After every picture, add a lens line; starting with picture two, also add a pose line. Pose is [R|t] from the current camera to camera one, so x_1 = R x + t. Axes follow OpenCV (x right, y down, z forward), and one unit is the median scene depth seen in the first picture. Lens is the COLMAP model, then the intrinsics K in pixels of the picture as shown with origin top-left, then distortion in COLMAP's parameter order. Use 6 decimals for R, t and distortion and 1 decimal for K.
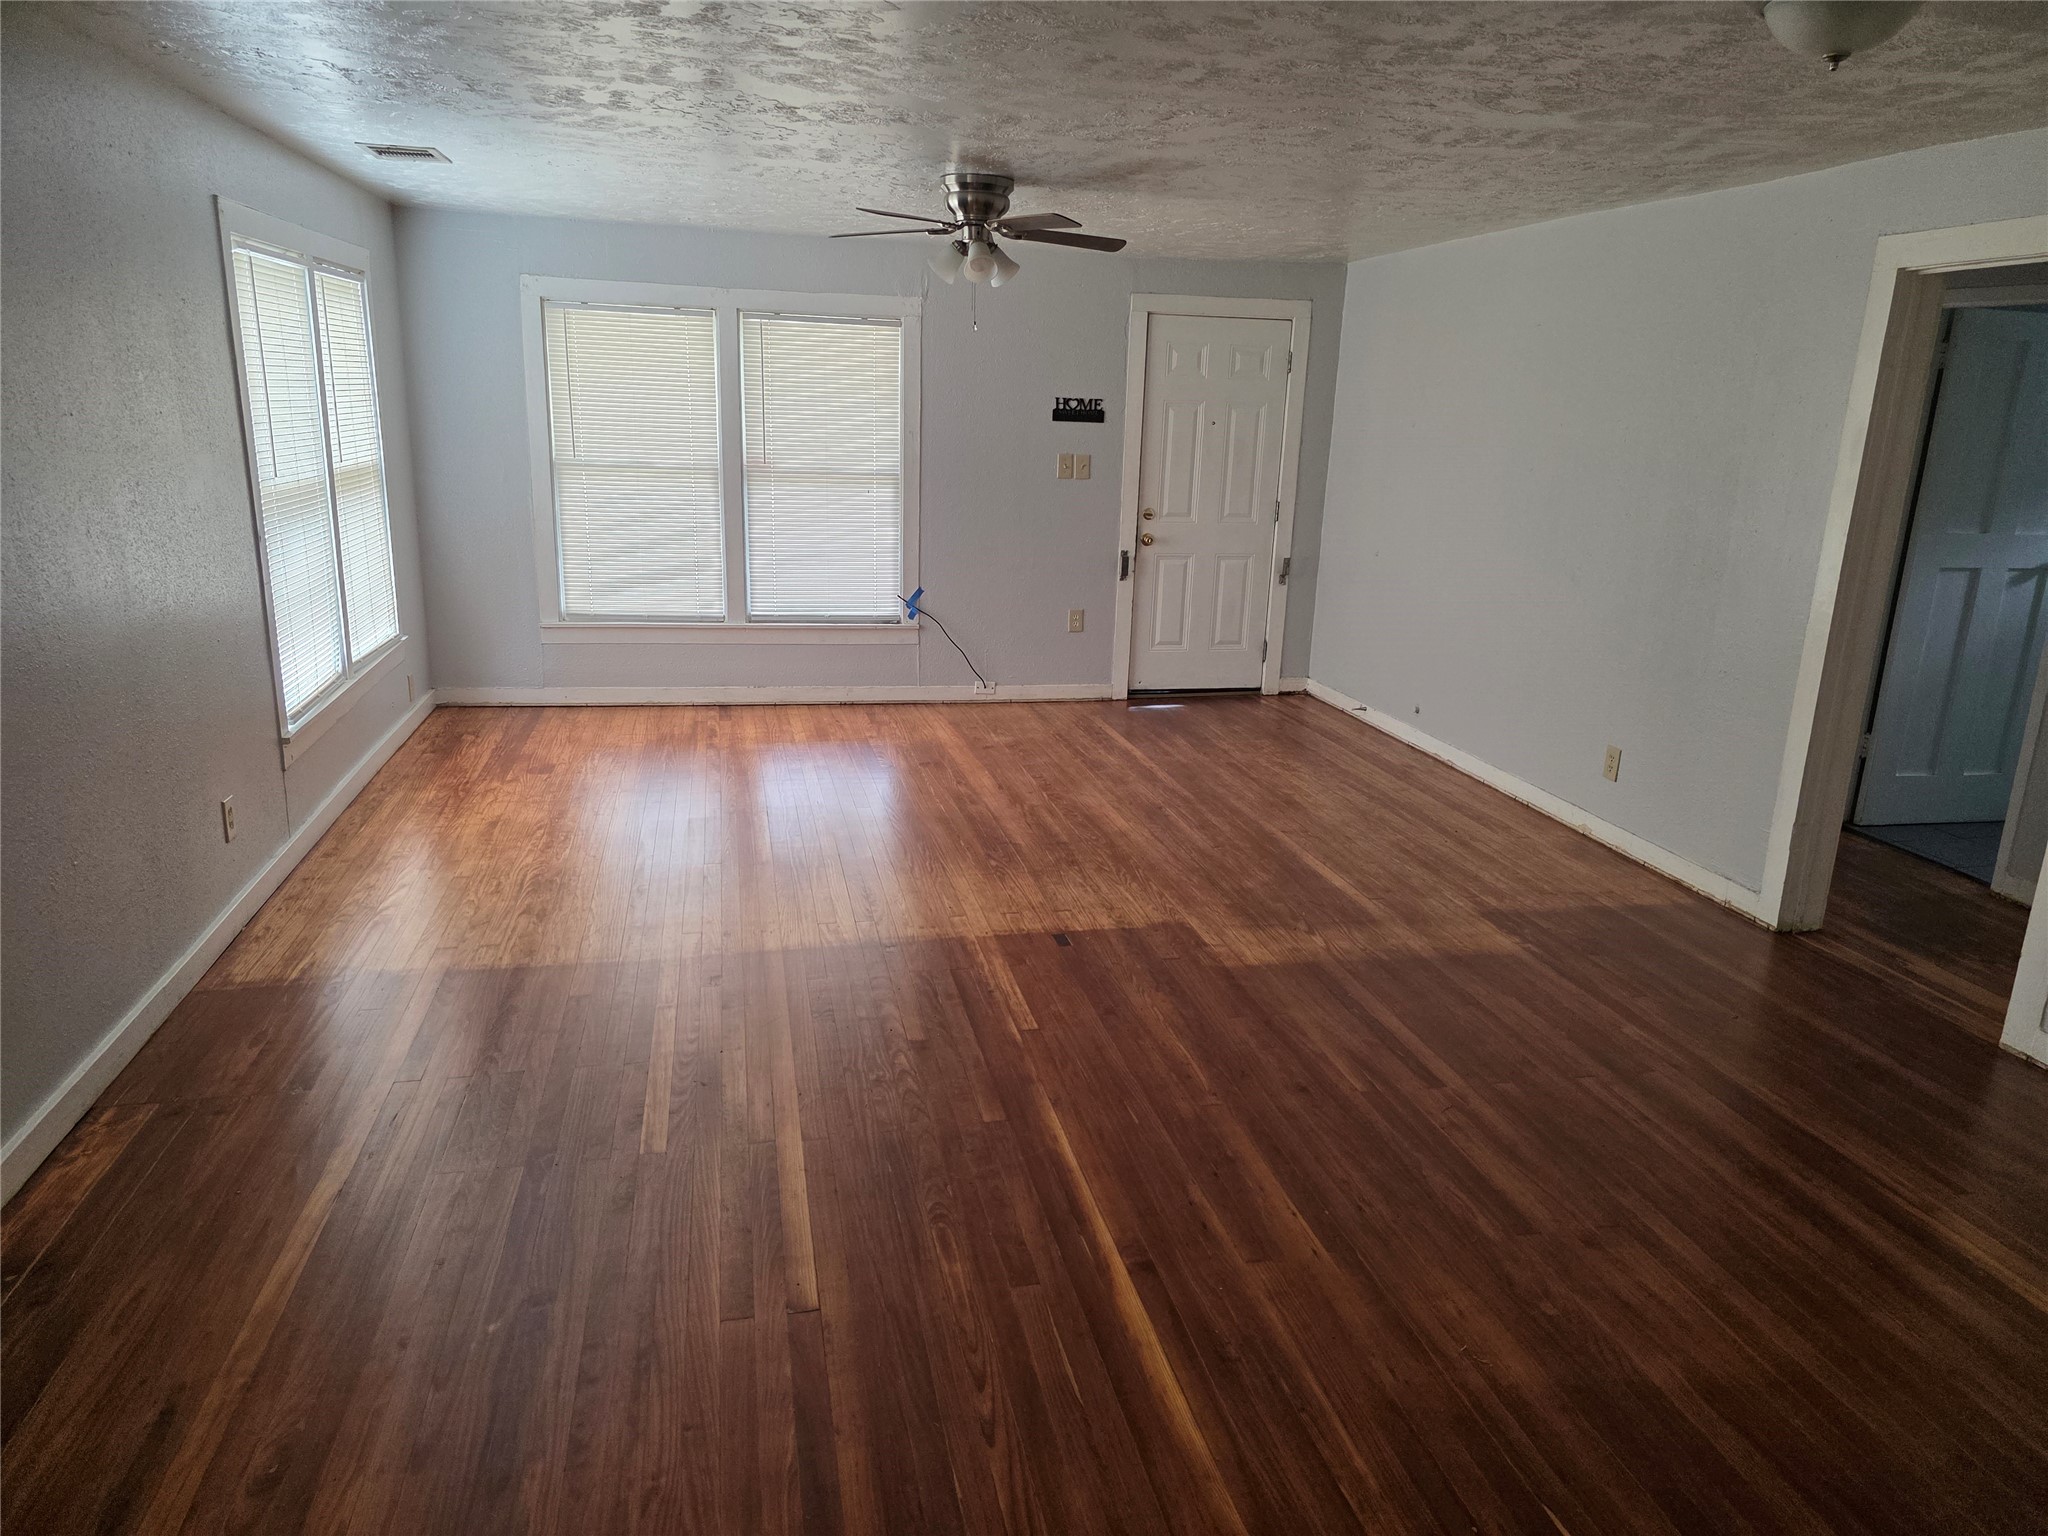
lens RADIAL K [[1386.0, 0, 1032.9], [0, 1386.0, 776.8], [0, 0, 1]] dist [0.051059, -0.041350]
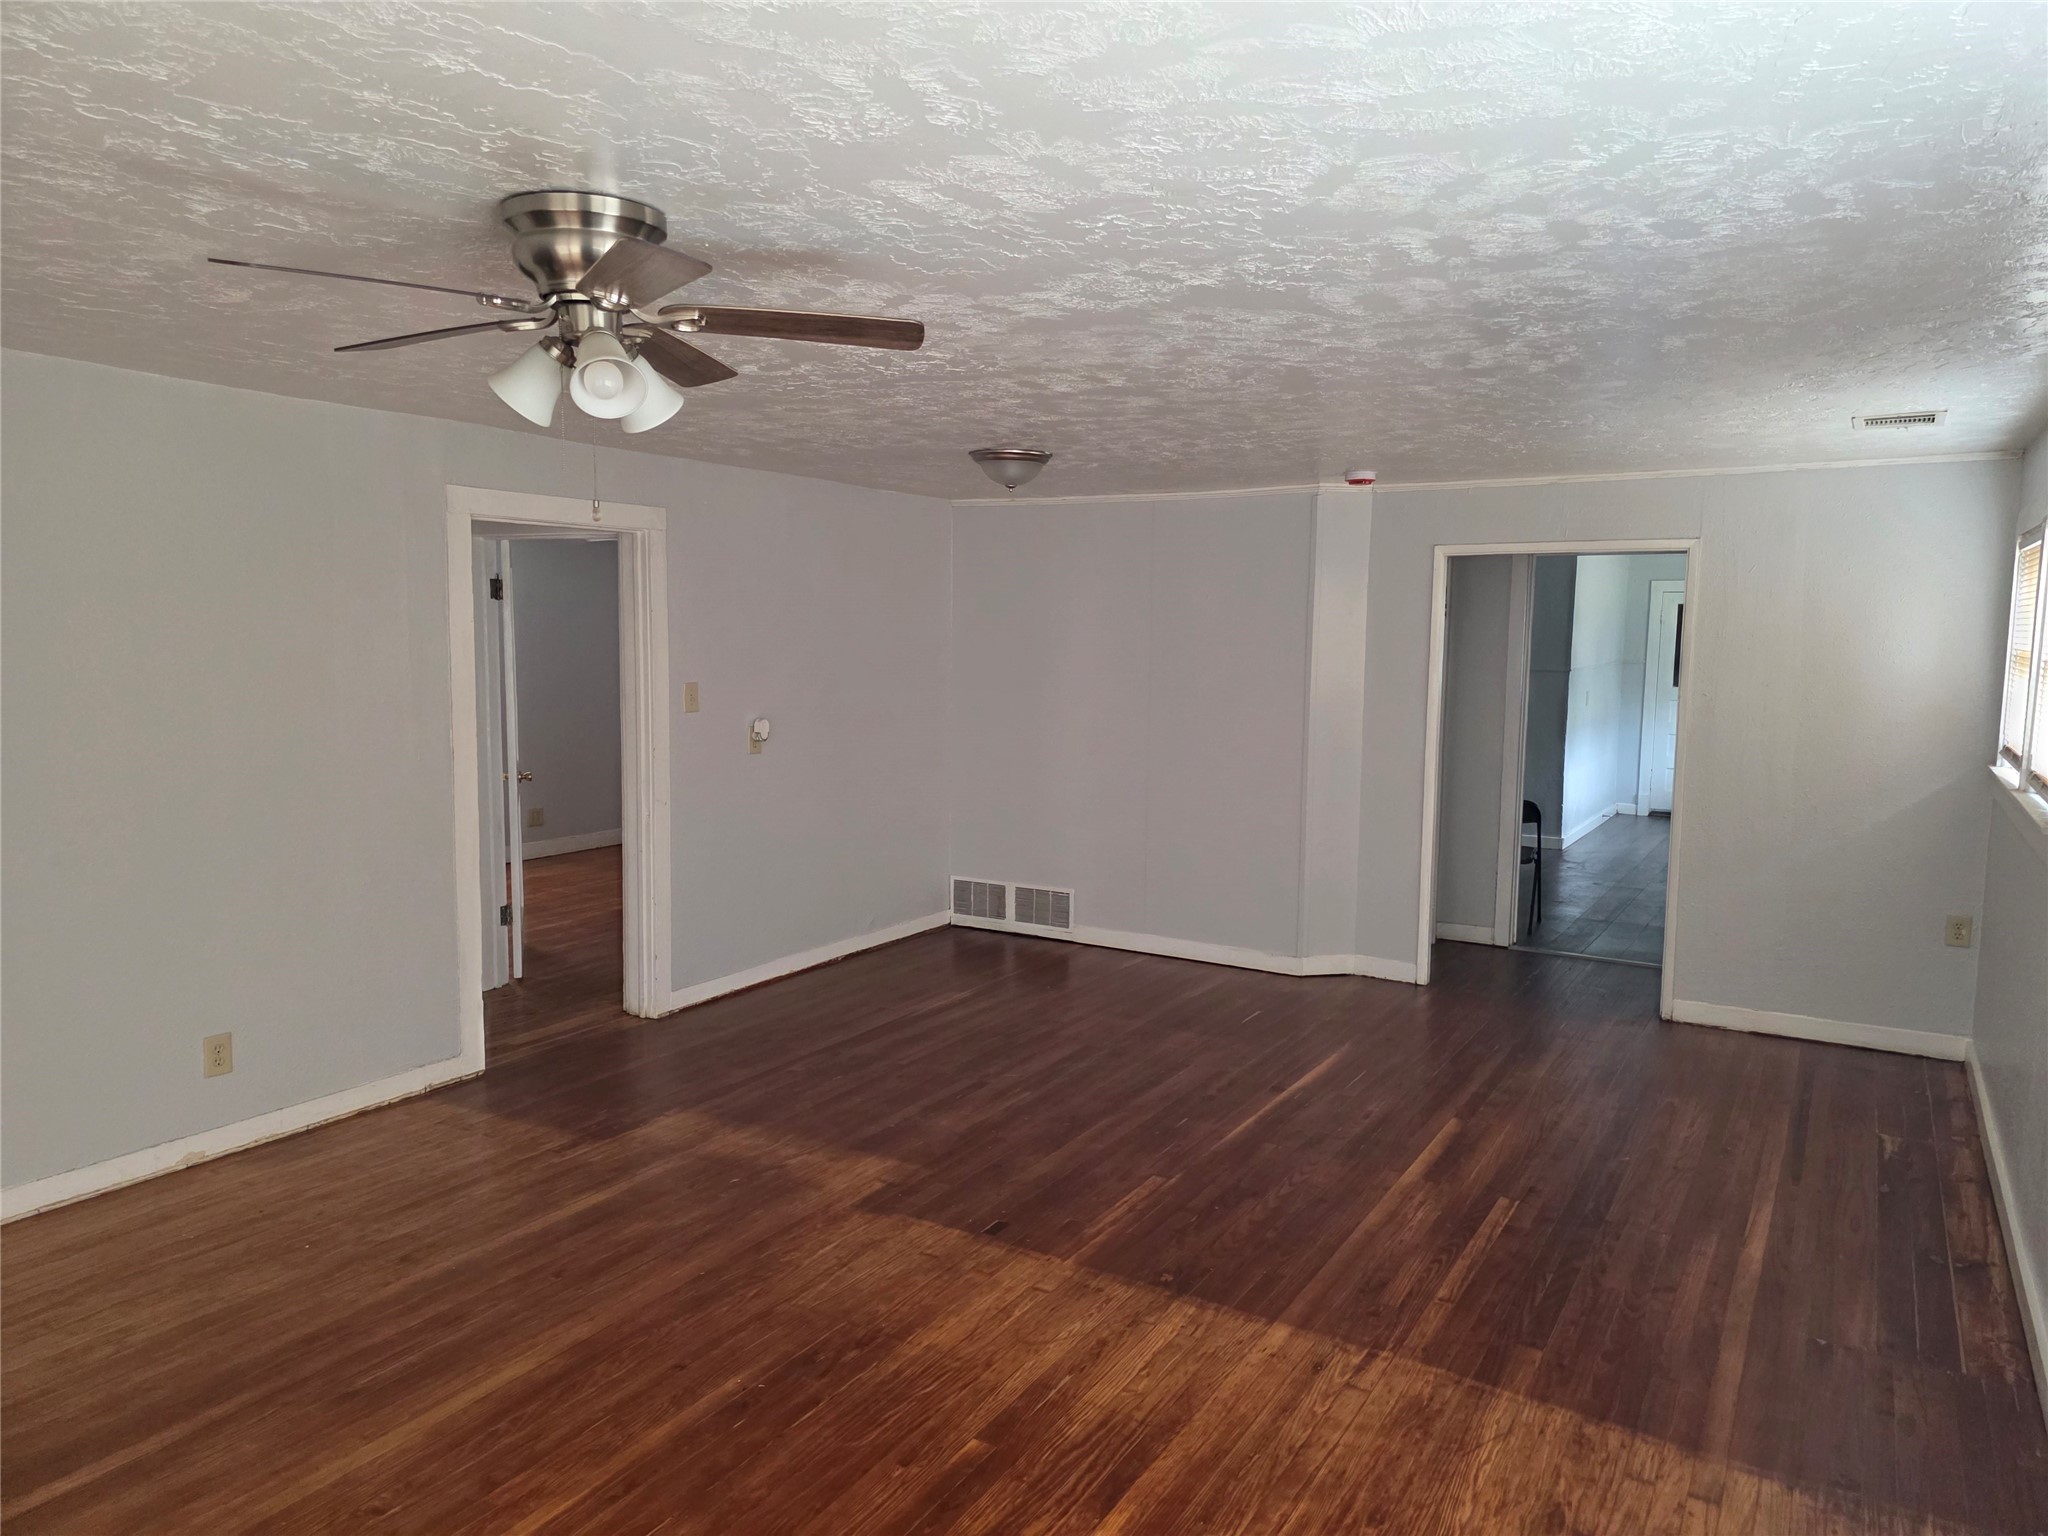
lens RADIAL K [[1386.0, 0, 1030.7], [0, 1386.0, 760.0], [0, 0, 1]] dist [0.051059, -0.041350]
pose [[-0.731164, -0.105519, 0.673992, -0.465644], [0.141896, 0.942835, 0.301542, -0.356523], [-0.667281, 0.316113, -0.674394, 1.211126]]
